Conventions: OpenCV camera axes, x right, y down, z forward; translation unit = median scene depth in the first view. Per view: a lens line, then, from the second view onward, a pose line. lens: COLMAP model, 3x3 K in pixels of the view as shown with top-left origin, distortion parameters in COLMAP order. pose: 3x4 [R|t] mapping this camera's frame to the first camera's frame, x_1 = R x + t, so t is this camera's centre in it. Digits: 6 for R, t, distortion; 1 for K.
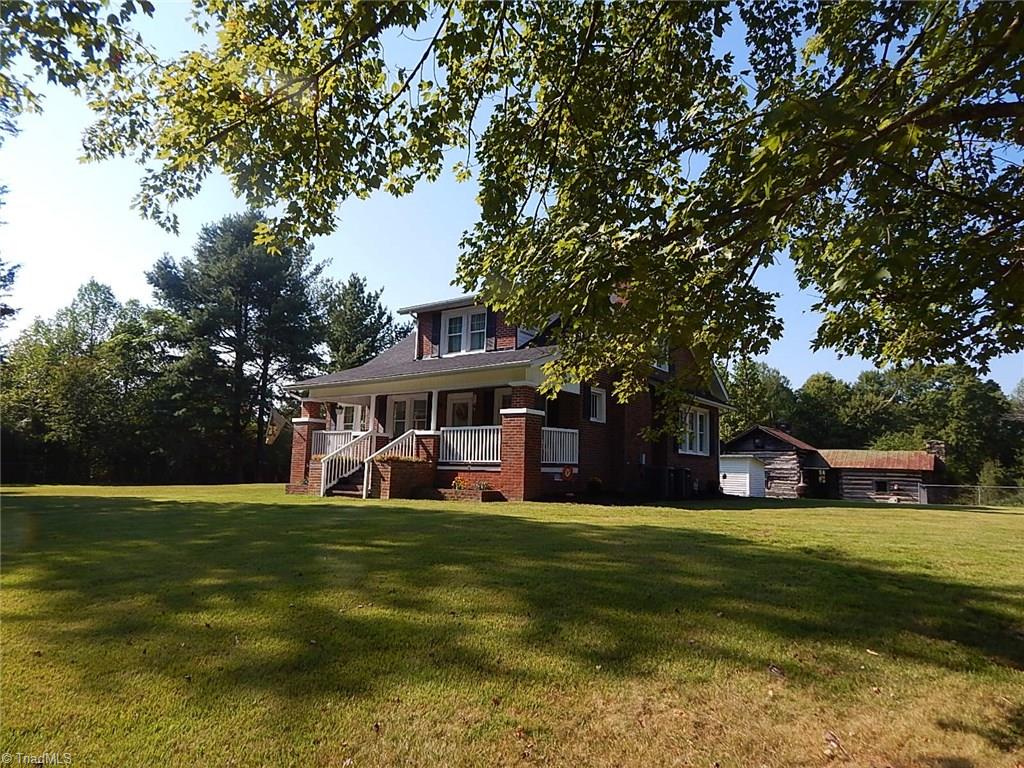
lens RADIAL K [[673.6, 0, 512.1], [0, 673.6, 382.3], [0, 0, 1]] dist [0.004975, -0.001847]
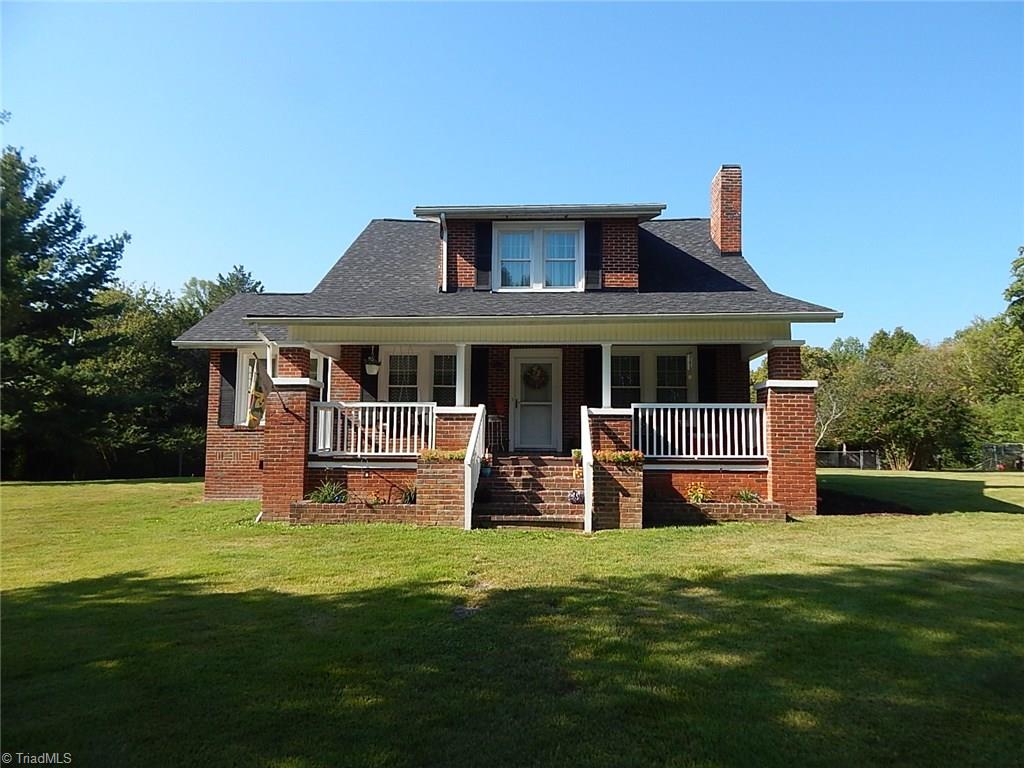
lens RADIAL K [[673.6, 0, 512.1], [0, 673.6, 382.3], [0, 0, 1]] dist [0.004975, -0.001847]
pose [[0.803089, 0.042548, 0.594339, -0.498584], [-0.063150, 0.997907, 0.013891, 0.040057], [-0.592504, -0.048689, 0.804095, 0.495196]]
